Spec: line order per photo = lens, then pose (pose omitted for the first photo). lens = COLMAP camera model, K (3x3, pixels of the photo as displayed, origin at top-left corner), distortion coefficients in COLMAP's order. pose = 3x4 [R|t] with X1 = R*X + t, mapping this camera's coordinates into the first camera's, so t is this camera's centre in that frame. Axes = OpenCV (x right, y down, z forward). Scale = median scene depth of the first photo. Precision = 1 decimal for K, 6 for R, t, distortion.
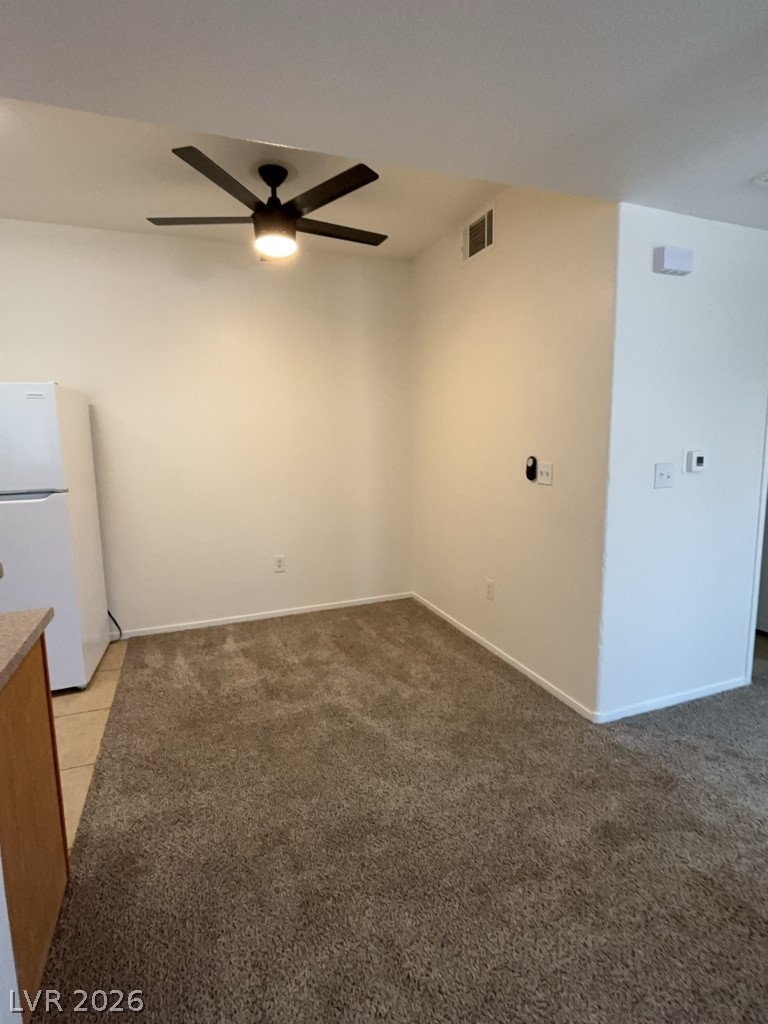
lens RADIAL K [[522.2, 0, 384.0], [0, 522.2, 512.0], [0, 0, 1]] dist [0.000601, 0.000108]
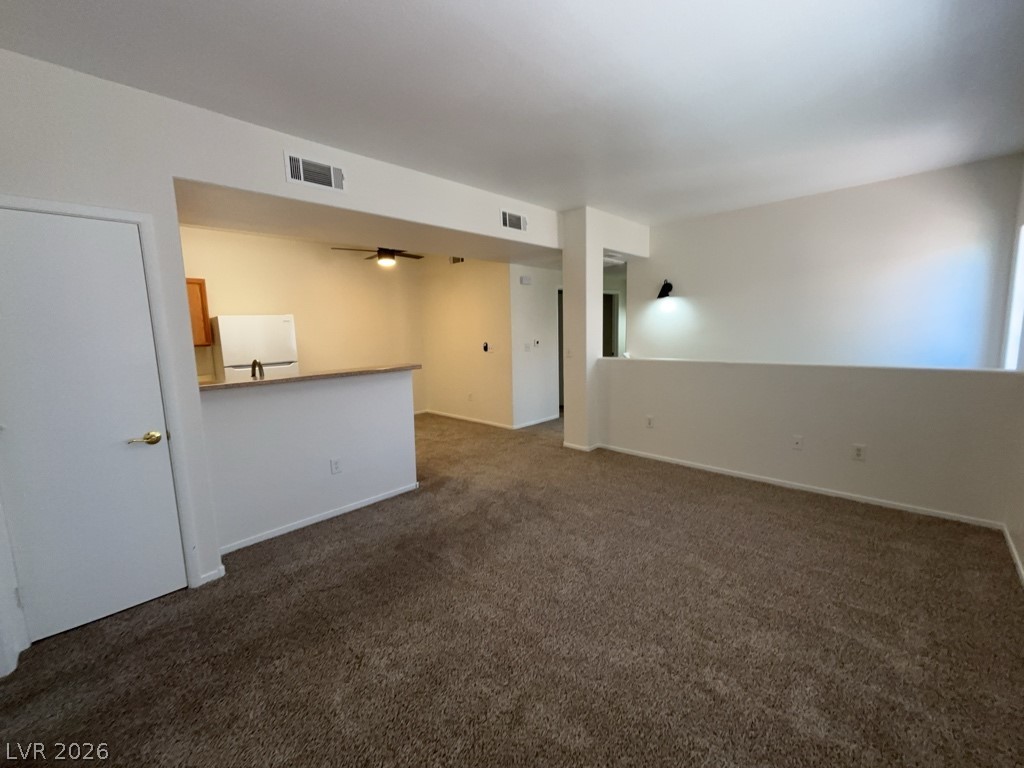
lens RADIAL K [[413.3, 0, 512.0], [0, 413.3, 384.0], [0, 0, 1]] dist [-0.047912, -0.000227]
pose [[0.905000, -0.059589, 0.421218, -0.566156], [0.070237, 0.997482, -0.009794, 0.155207], [-0.419574, 0.038449, 0.906906, -1.117018]]
